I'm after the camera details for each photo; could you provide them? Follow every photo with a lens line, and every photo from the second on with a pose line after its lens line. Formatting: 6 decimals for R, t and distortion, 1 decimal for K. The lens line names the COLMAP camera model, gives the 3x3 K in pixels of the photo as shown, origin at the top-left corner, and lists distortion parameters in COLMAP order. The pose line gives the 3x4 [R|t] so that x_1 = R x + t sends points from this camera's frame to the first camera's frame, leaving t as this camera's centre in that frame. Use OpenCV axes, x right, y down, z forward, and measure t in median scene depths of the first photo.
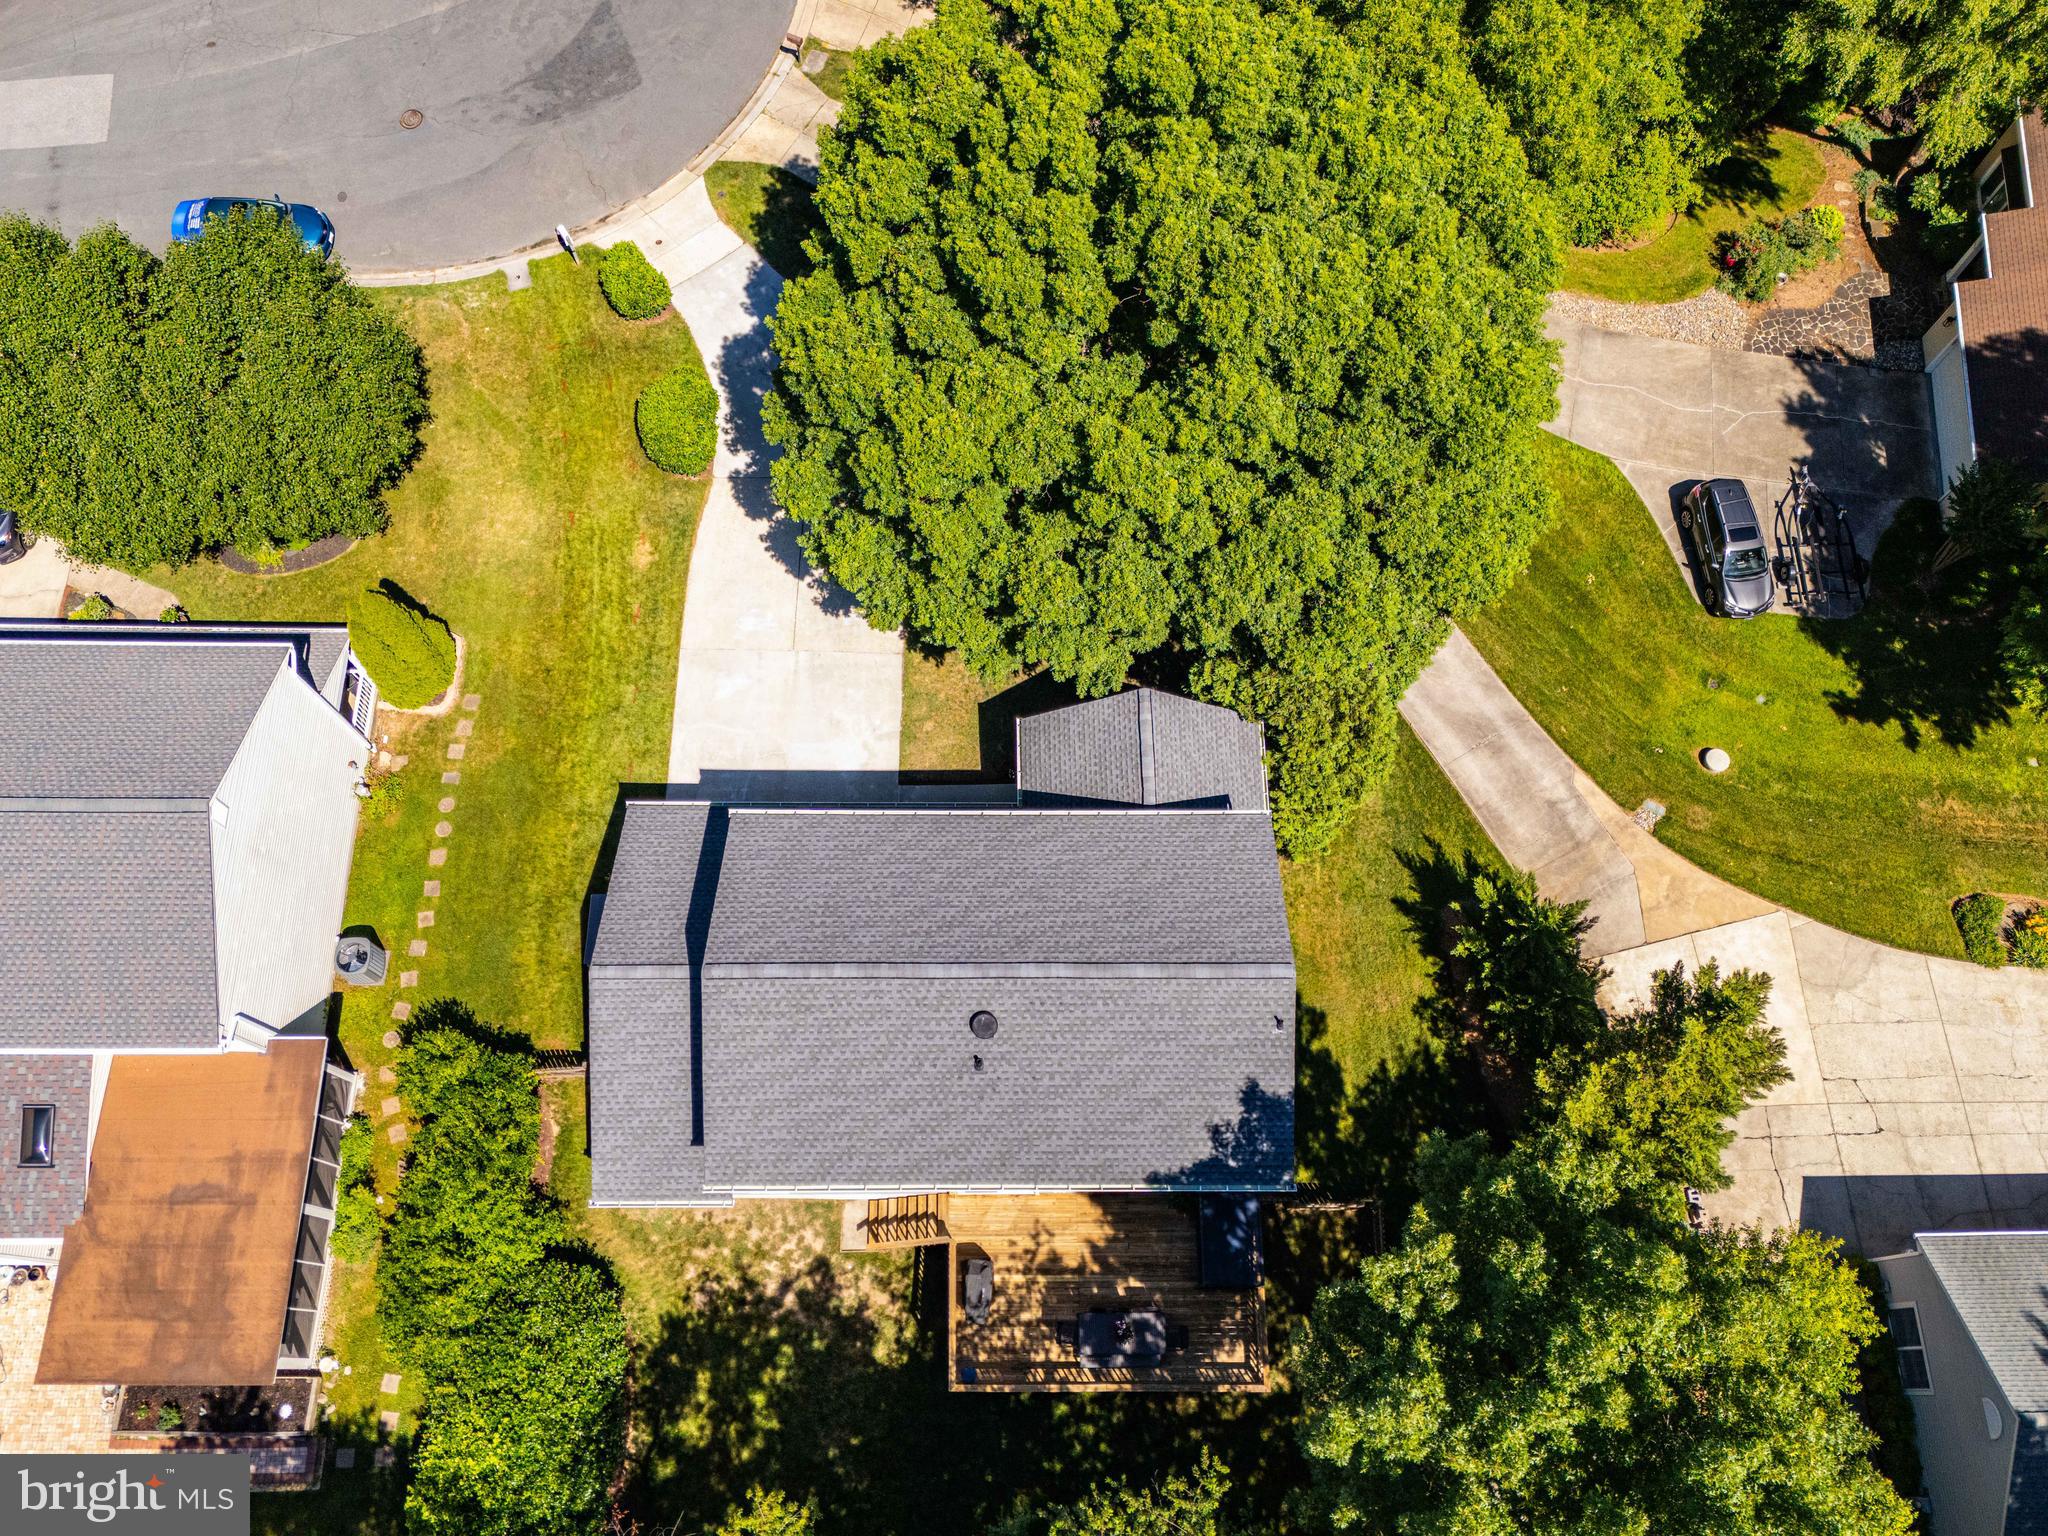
lens RADIAL K [[1655.3, 0, 1024.0], [0, 1655.3, 768.0], [0, 0, 1]] dist [0.083564, -0.077364]
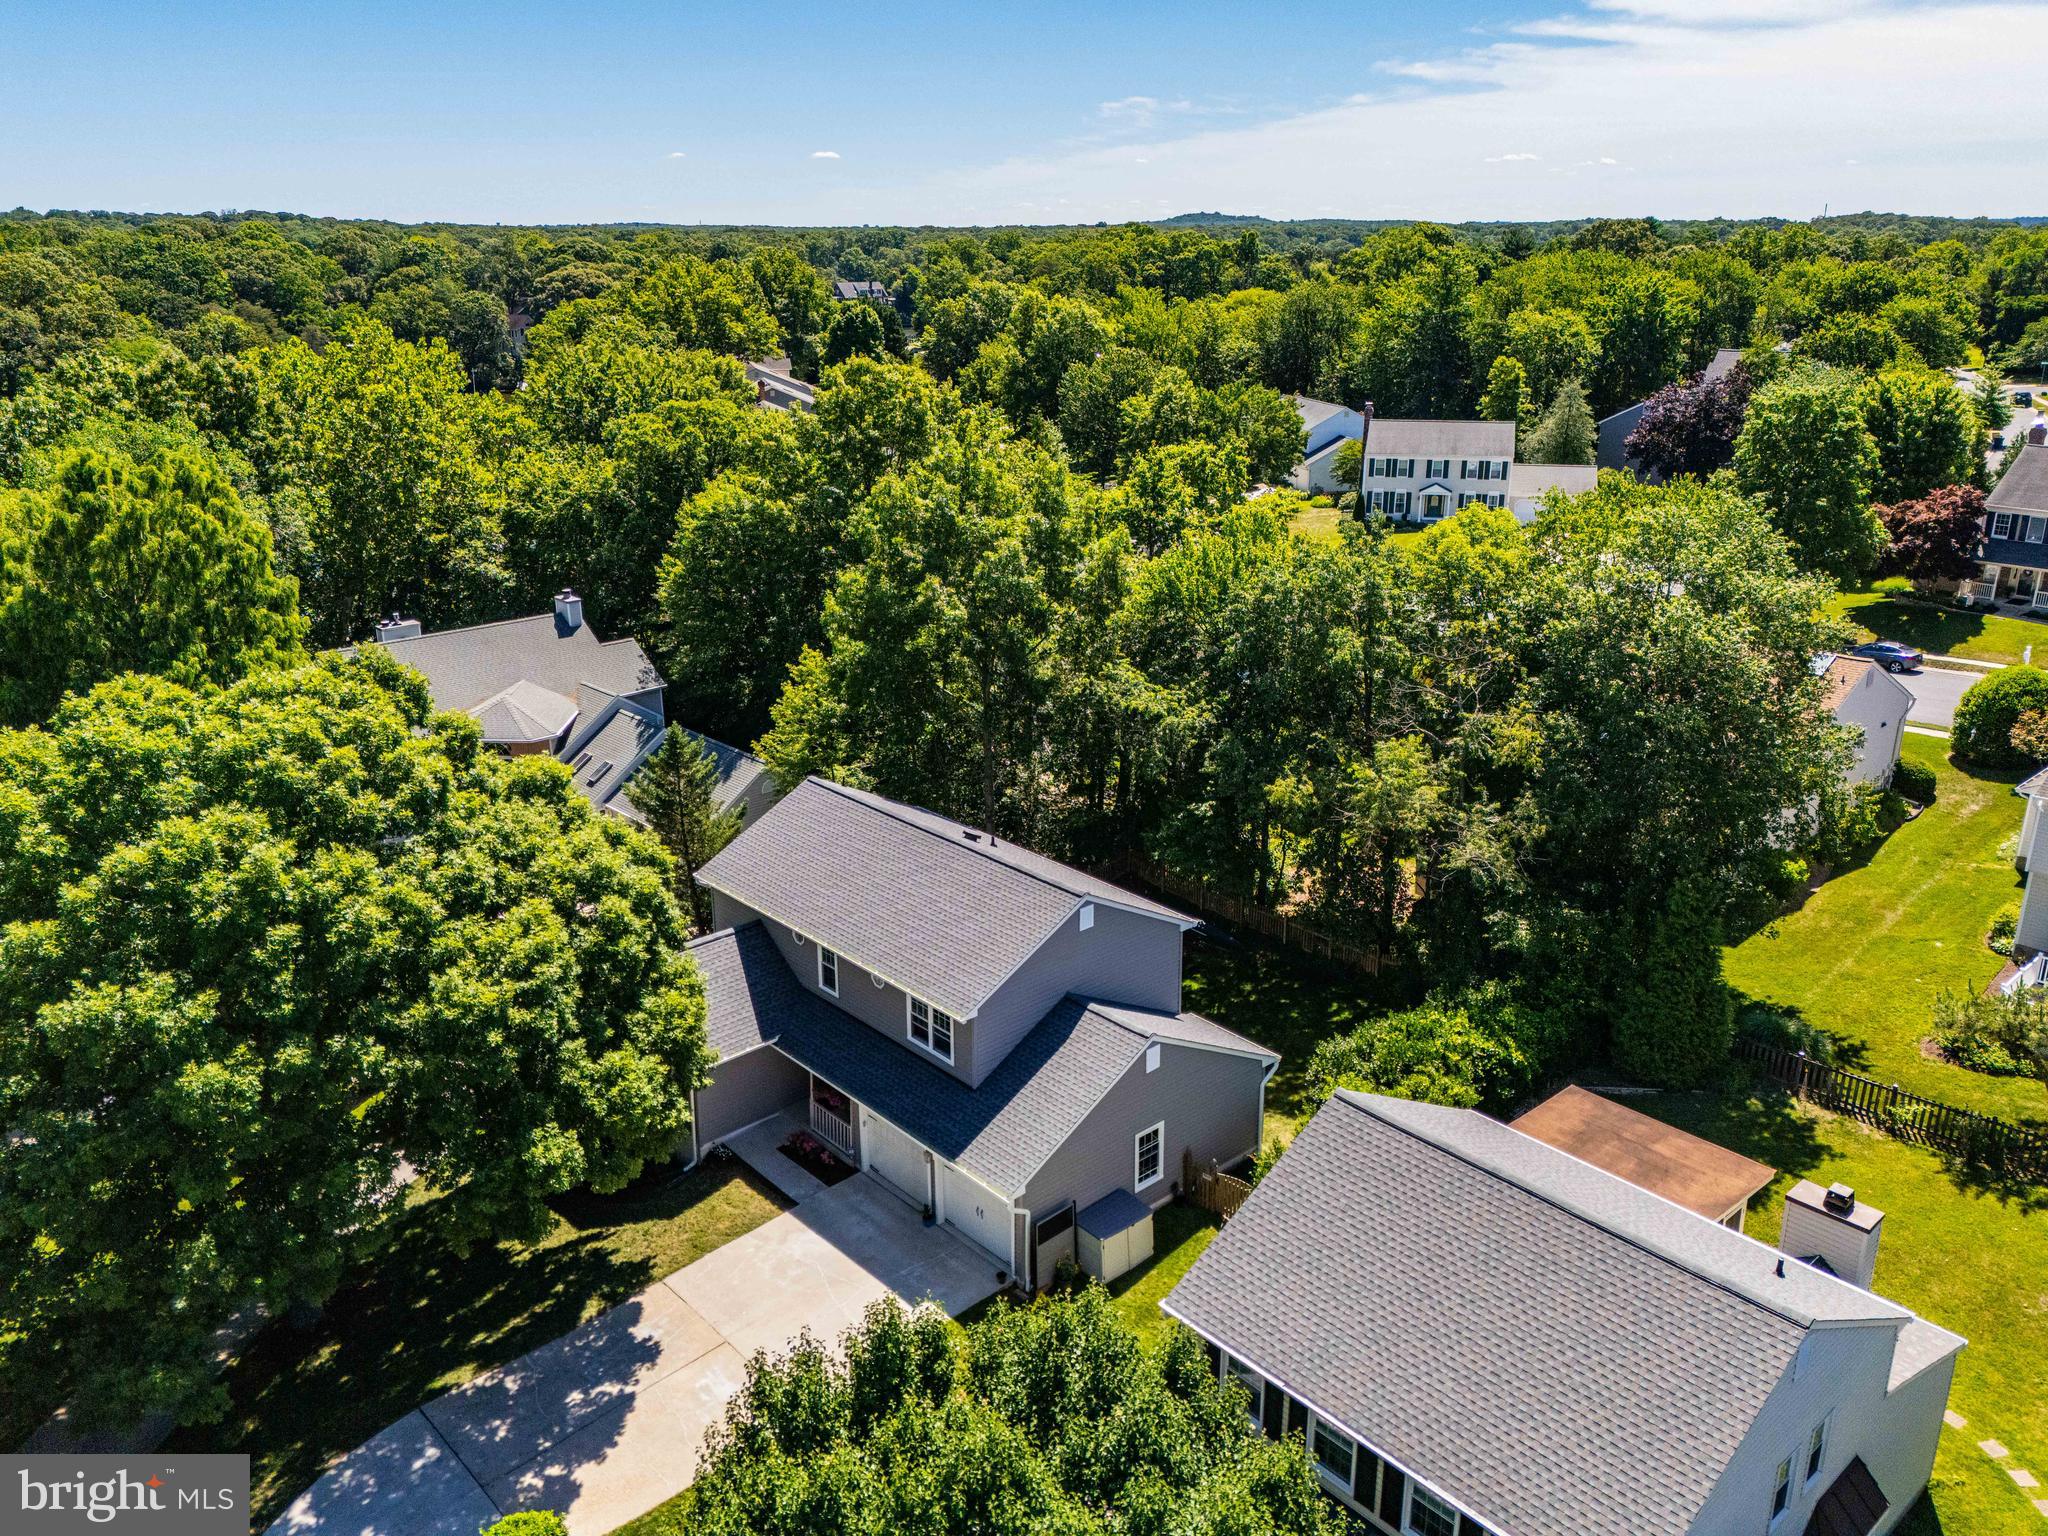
lens RADIAL K [[1559.4, 0, 1024.0], [0, 1559.4, 768.0], [0, 0, 1]] dist [0.077422, -0.071927]
pose [[-0.666021, -0.245515, 0.704371, -0.806371], [0.698480, 0.126154, 0.704423, -0.622100], [-0.261806, 0.961149, 0.087466, 0.698156]]
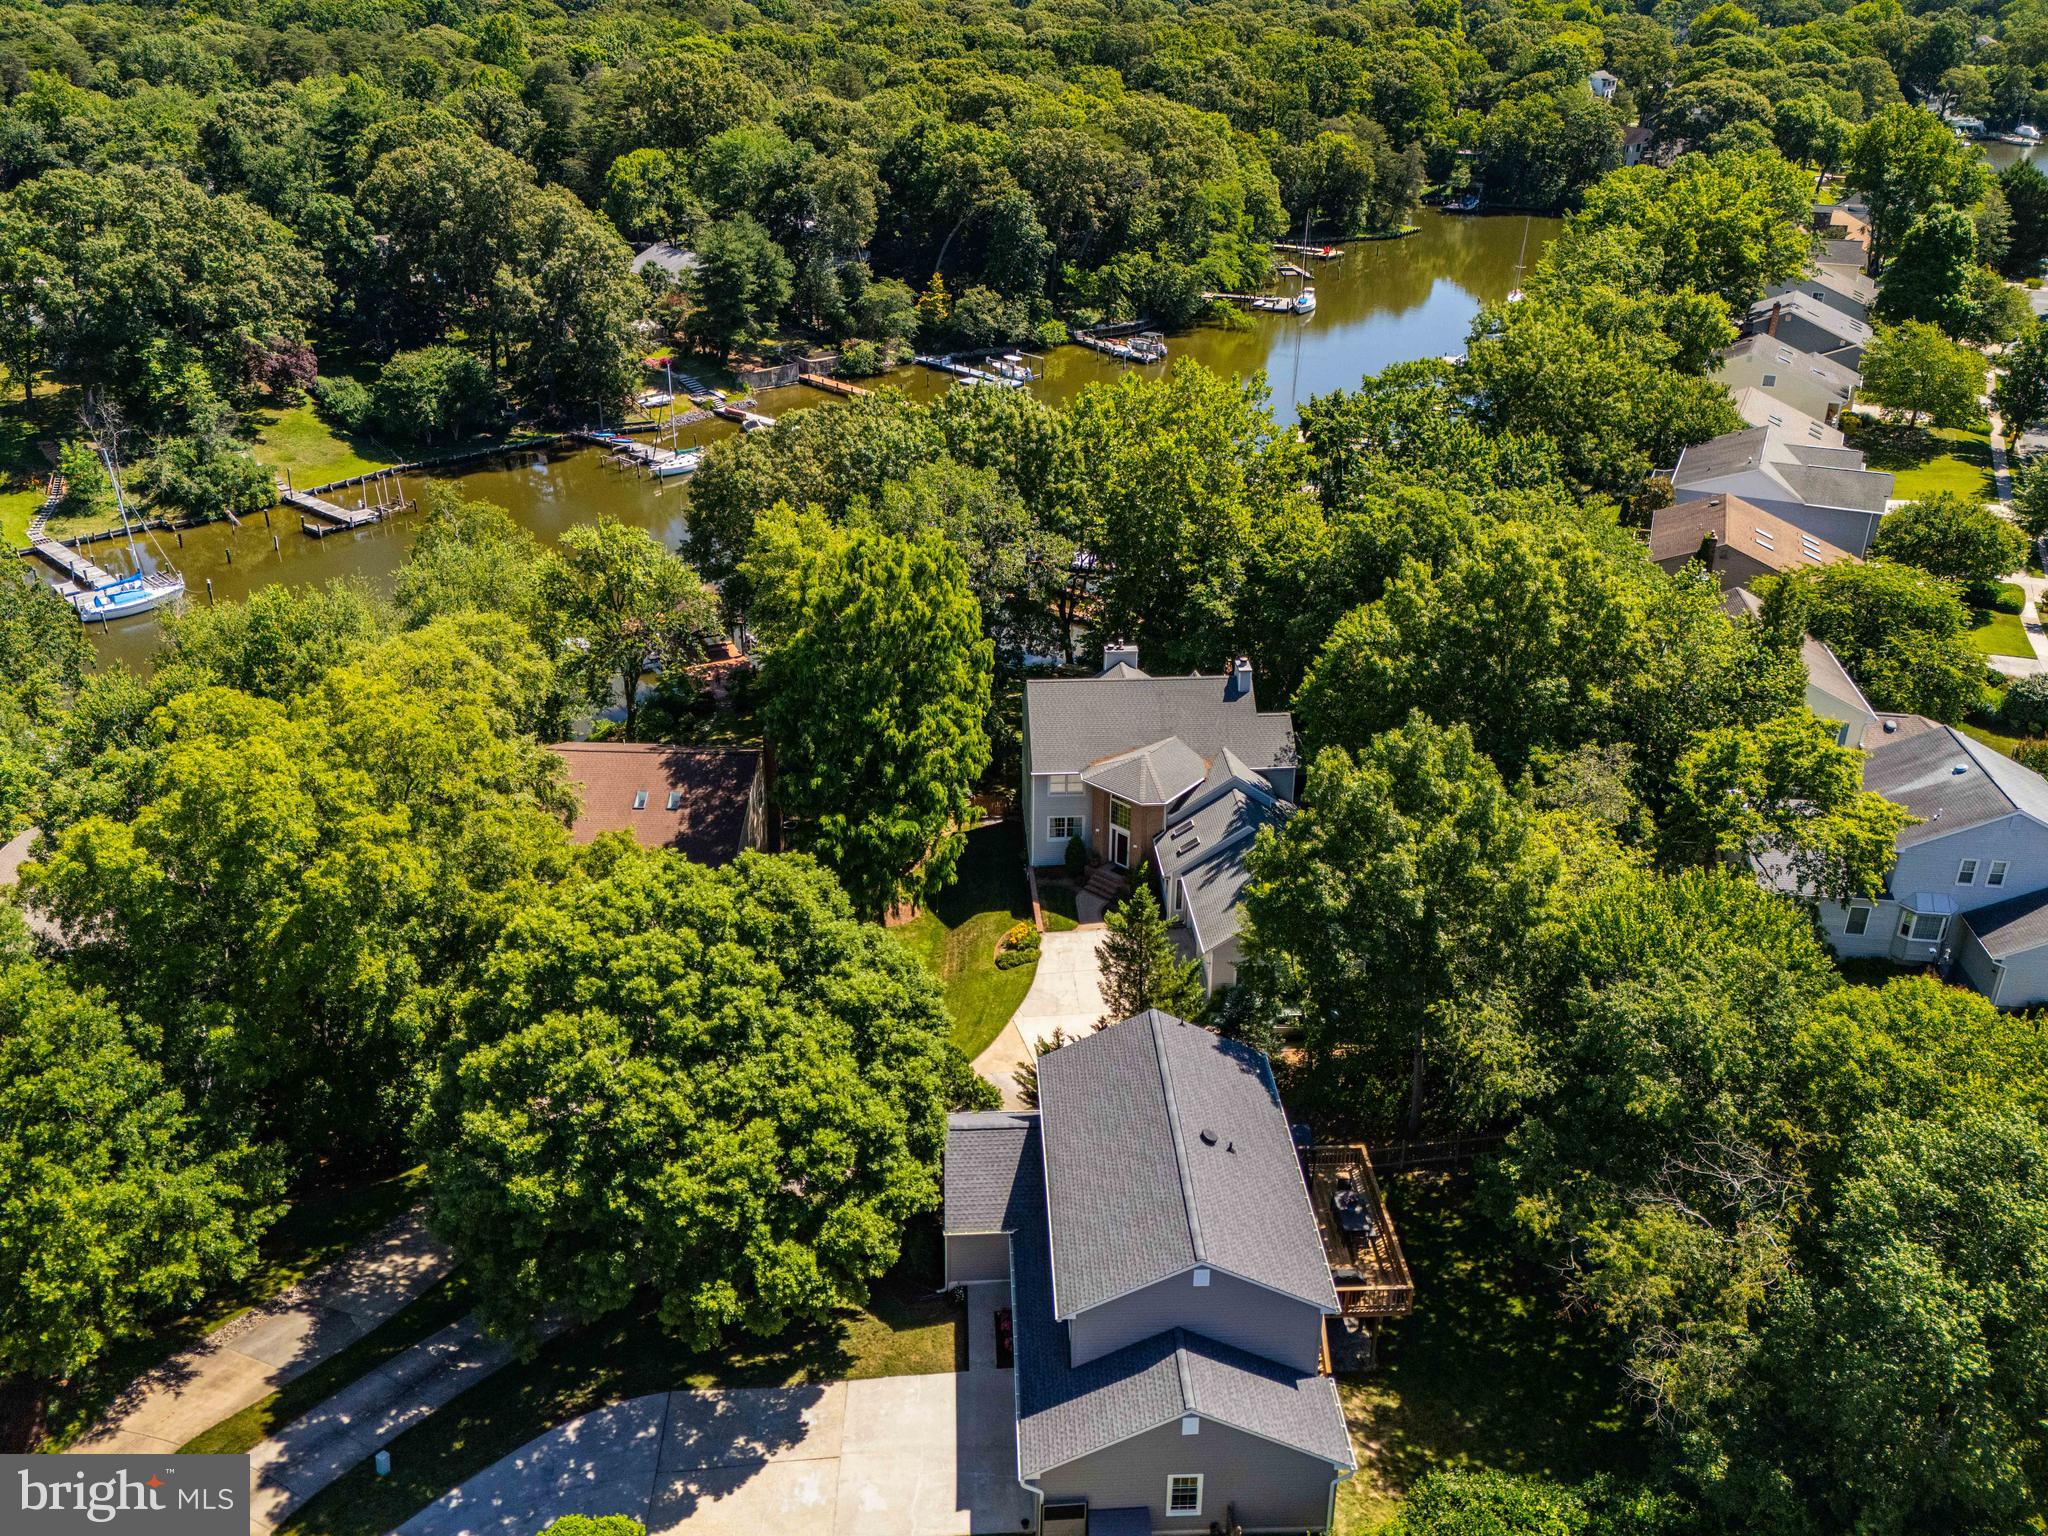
lens RADIAL K [[1637.5, 0, 1023.0], [0, 1637.5, 700.9], [0, 0, 1]] dist [0.095025, -0.098025]
pose [[-0.038268, -0.423014, 0.905315, -1.066750], [0.934947, 0.304631, 0.181861, -0.355954], [-0.352717, 0.853381, 0.383838, 0.095706]]
